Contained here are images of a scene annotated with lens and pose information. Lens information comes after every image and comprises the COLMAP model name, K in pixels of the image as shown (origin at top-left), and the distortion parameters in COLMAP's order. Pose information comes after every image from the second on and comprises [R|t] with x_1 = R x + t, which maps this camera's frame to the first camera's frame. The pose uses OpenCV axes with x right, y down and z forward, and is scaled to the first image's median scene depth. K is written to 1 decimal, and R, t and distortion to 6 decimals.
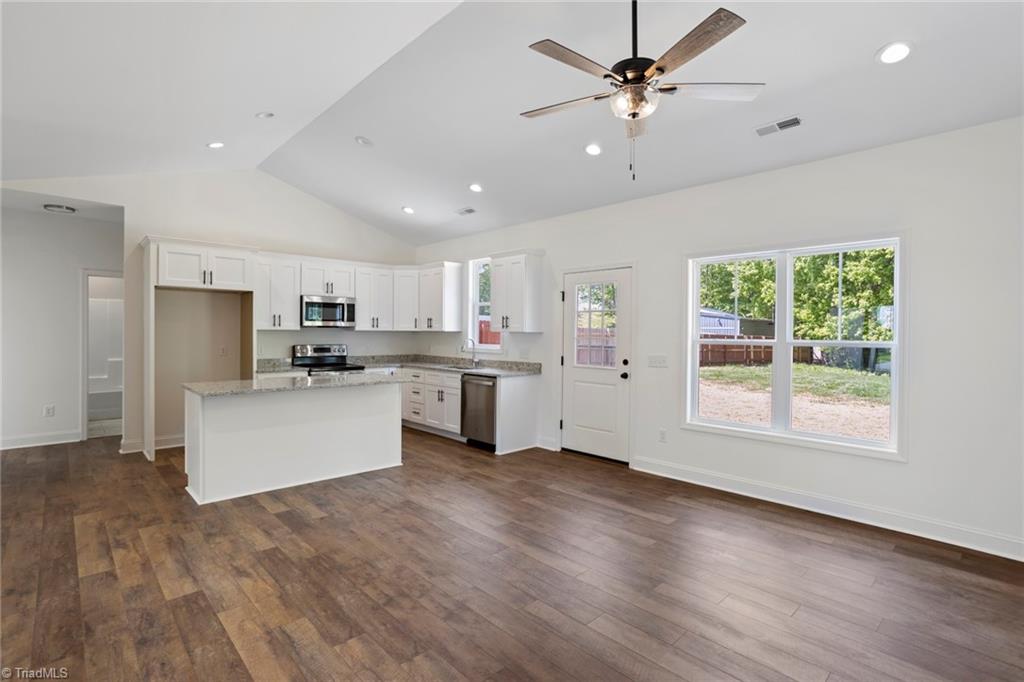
lens RADIAL K [[499.5, 0, 503.8], [0, 499.5, 340.7], [0, 0, 1]] dist [-0.023888, 0.003947]
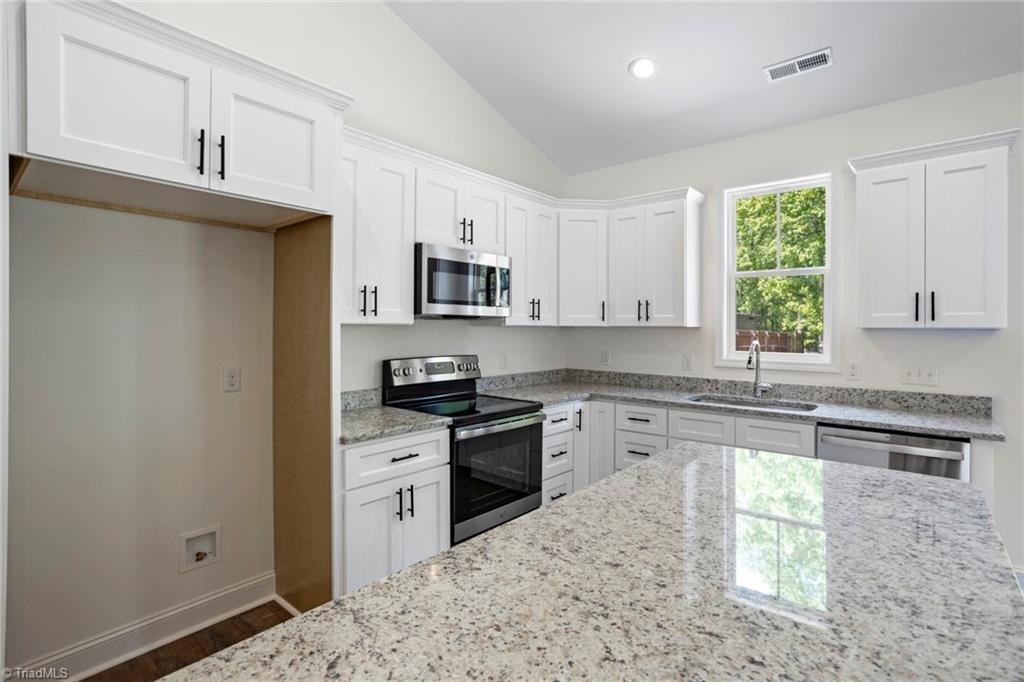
lens RADIAL K [[499.5, 0, 513.4], [0, 499.5, 332.3], [0, 0, 1]] dist [-0.023888, 0.003947]
pose [[0.989872, -0.003129, 0.141928, -0.370945], [0.004059, 0.999972, -0.006260, -0.011312], [-0.141904, 0.006773, 0.989857, 0.545178]]
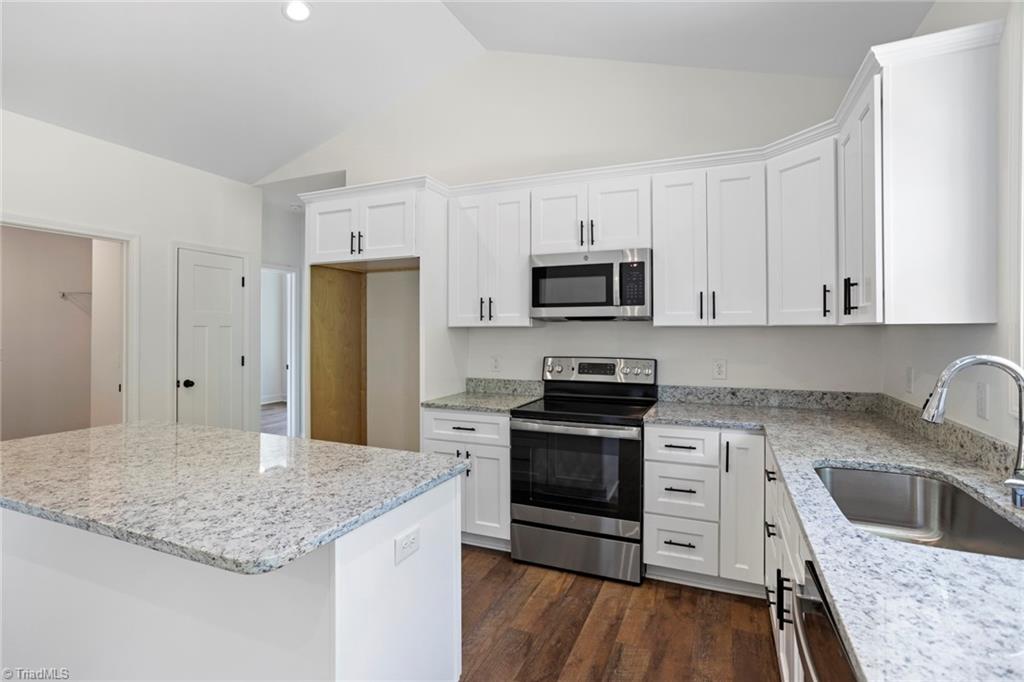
lens RADIAL K [[499.5, 0, 493.6], [0, 499.5, 324.8], [0, 0, 1]] dist [-0.023888, 0.003947]
pose [[0.413298, -0.015440, -0.910465, 0.025149], [-0.009831, 0.999722, -0.021417, -0.011677], [0.910543, 0.017803, 0.413031, 0.733947]]
